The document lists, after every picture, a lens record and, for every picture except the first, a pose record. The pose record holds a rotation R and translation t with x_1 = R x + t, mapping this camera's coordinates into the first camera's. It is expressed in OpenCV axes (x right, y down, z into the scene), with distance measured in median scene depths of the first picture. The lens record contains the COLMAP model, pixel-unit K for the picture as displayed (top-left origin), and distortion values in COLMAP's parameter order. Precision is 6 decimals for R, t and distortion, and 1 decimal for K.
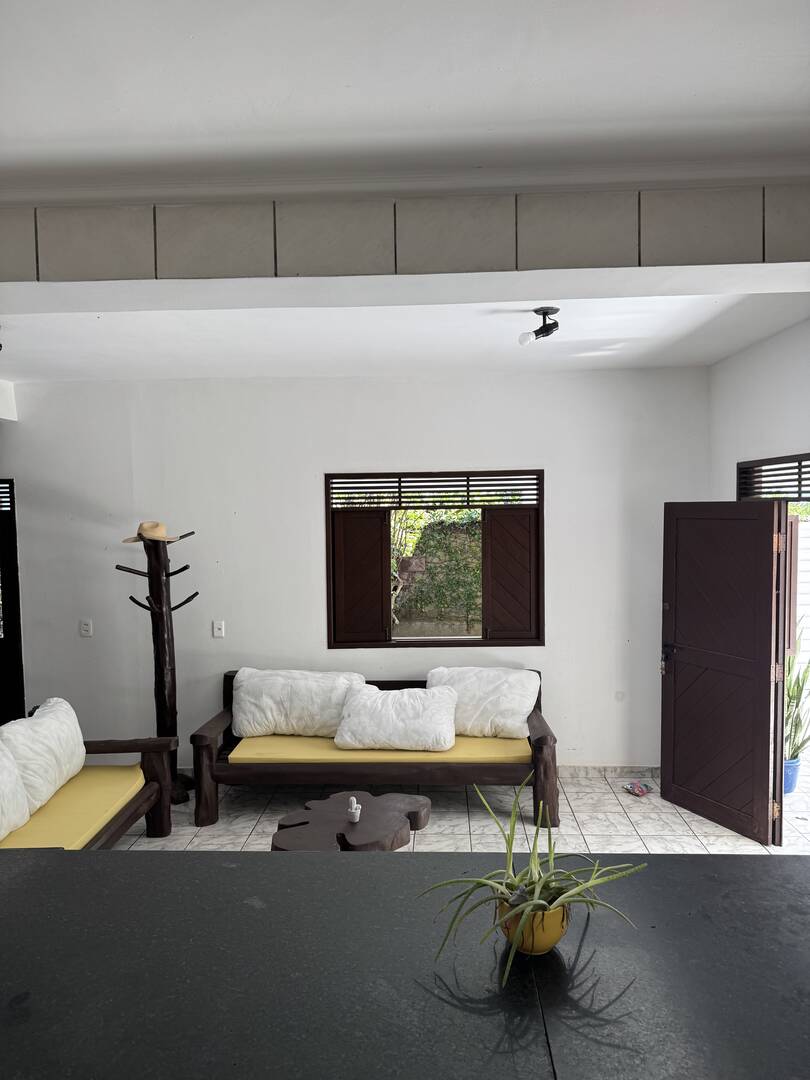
lens RADIAL K [[758.8, 0, 408.0], [0, 758.8, 543.2], [0, 0, 1]] dist [0.054098, -0.054168]
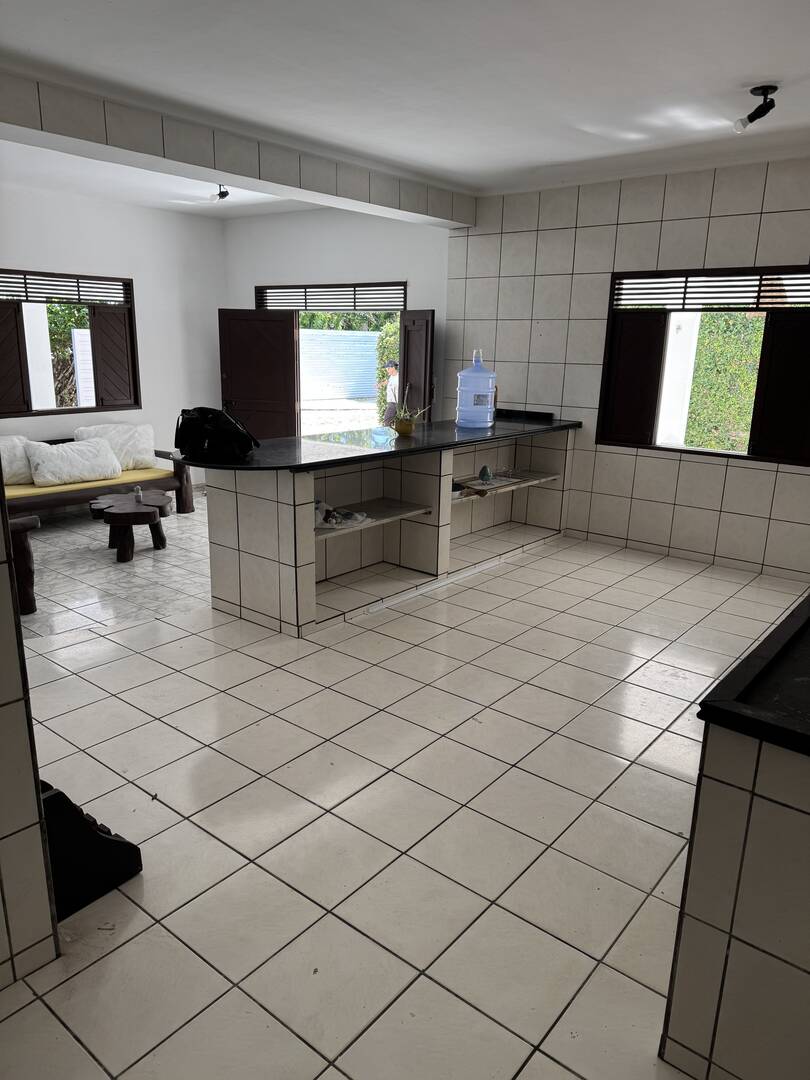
lens RADIAL K [[758.8, 0, 402.3], [0, 758.8, 546.6], [0, 0, 1]] dist [0.054098, -0.054168]
pose [[0.606003, -0.183581, 0.773989, -0.732266], [0.007065, 0.974208, 0.225539, 0.070499], [-0.795431, -0.131209, 0.591670, -0.297617]]
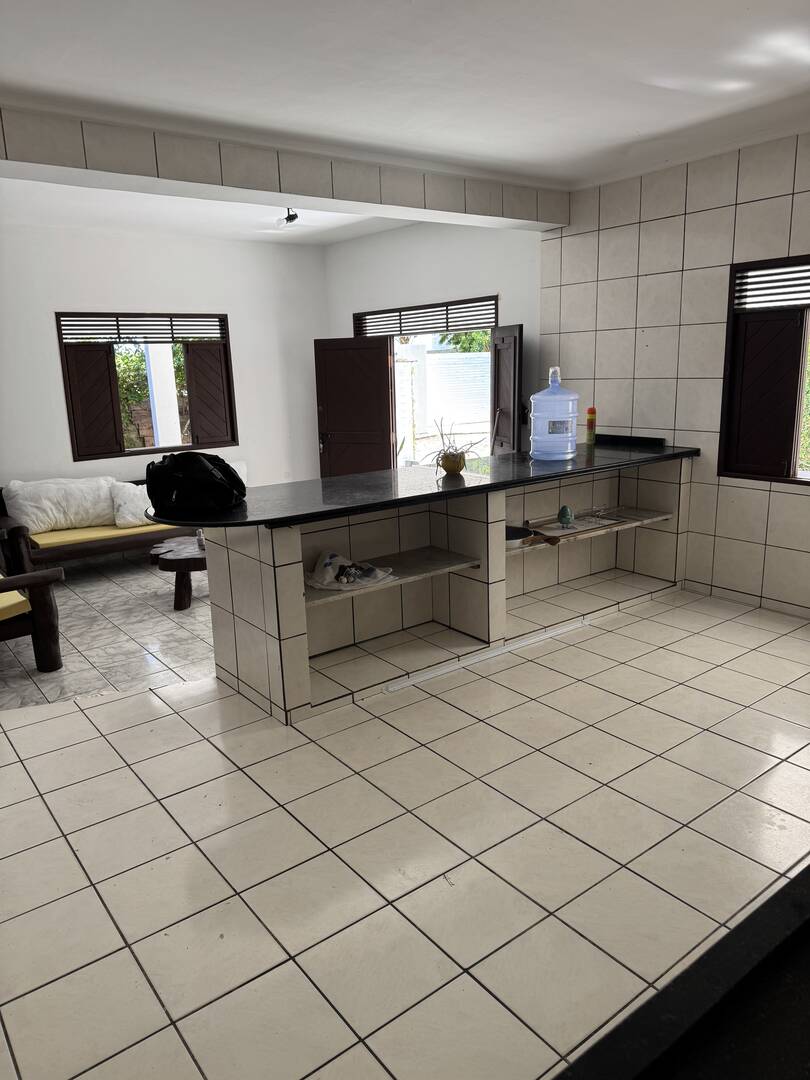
lens RADIAL K [[758.8, 0, 400.1], [0, 758.8, 533.7], [0, 0, 1]] dist [0.054098, -0.054168]
pose [[0.774334, -0.149065, 0.614968, -0.508230], [0.049702, 0.983182, 0.175736, 0.068003], [-0.630822, -0.105513, 0.768720, -0.305683]]
